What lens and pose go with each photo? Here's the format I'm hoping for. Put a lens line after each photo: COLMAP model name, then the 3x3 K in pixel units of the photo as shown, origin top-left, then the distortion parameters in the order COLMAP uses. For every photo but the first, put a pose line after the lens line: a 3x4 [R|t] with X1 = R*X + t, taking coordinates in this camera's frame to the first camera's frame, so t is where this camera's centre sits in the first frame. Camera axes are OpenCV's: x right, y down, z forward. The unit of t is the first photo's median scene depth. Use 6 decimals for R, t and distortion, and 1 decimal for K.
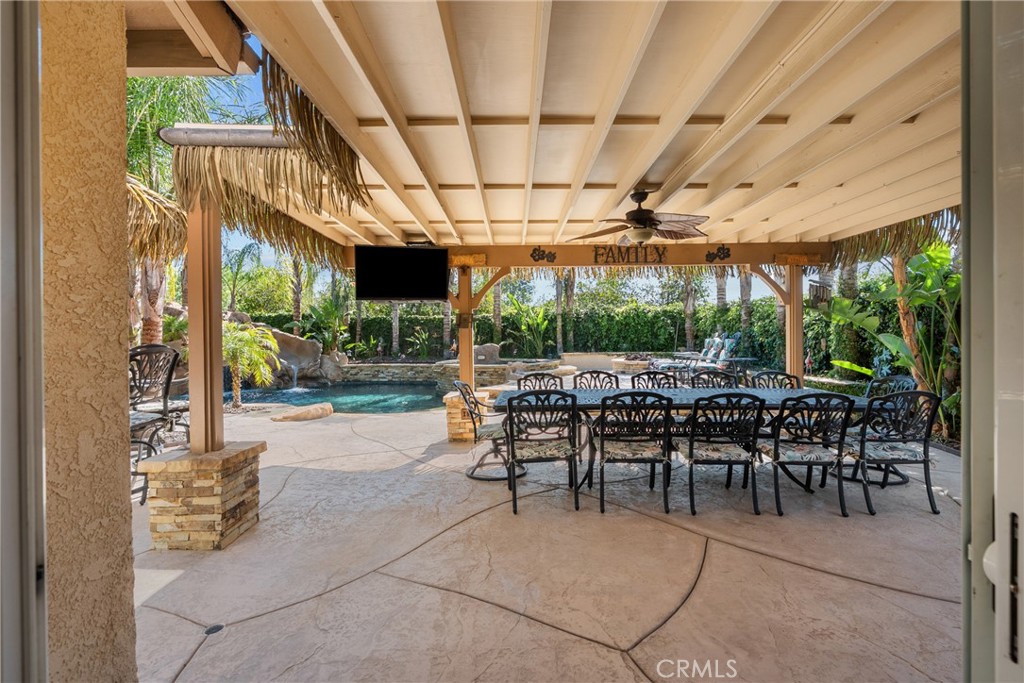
lens RADIAL K [[461.4, 0, 515.2], [0, 461.4, 341.0], [0, 0, 1]] dist [-0.006055, 0.000341]
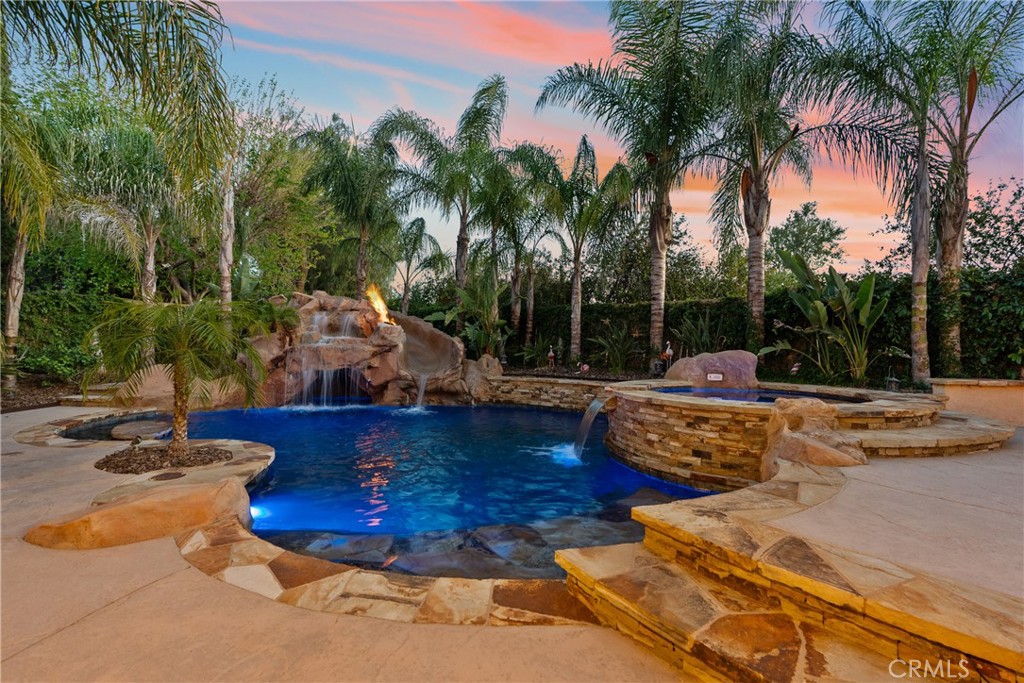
lens RADIAL K [[467.7, 0, 517.8], [0, 467.7, 332.9], [0, 0, 1]] dist [-0.001703, 0.000275]
pose [[0.862952, 0.008452, -0.505216, -0.004257], [-0.026888, 0.999212, -0.029211, 0.008366], [0.504571, 0.038792, 0.862498, 0.448111]]
